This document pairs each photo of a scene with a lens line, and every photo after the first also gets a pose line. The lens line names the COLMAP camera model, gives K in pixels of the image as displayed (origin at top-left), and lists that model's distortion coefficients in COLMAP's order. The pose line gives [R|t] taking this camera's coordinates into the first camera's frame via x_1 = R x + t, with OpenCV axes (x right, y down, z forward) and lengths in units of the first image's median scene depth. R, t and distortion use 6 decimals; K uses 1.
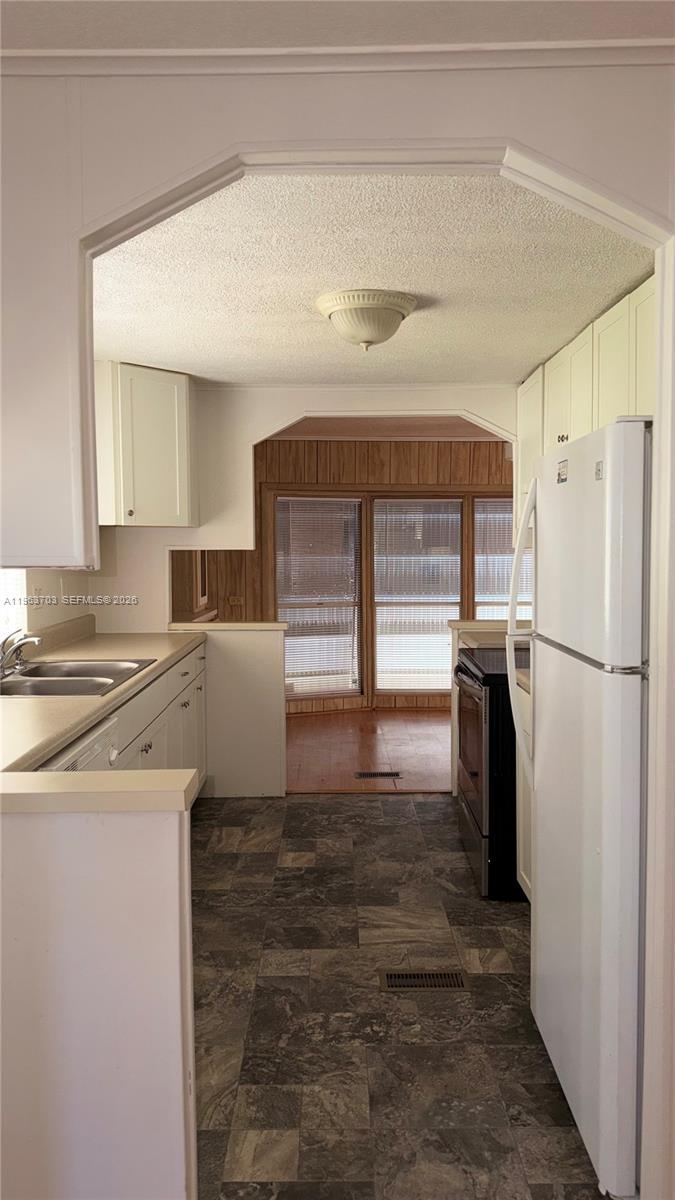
lens RADIAL K [[900.0, 0, 331.6], [0, 900.0, 601.4], [0, 0, 1]] dist [0.119102, -0.039383]
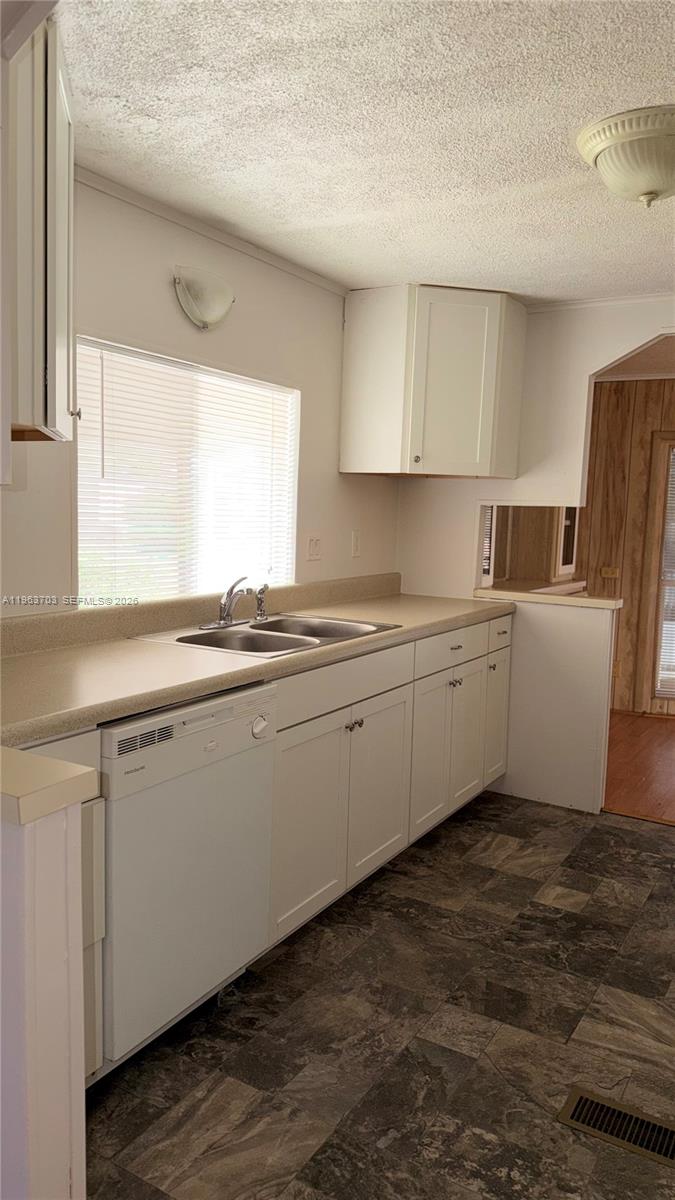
lens RADIAL K [[900.0, 0, 334.8], [0, 900.0, 597.3], [0, 0, 1]] dist [0.119102, -0.039383]
pose [[0.858654, 0.080707, -0.506162, 0.189171], [-0.067777, 0.996732, 0.043951, 0.003877], [0.508055, -0.003432, 0.861318, 0.236393]]
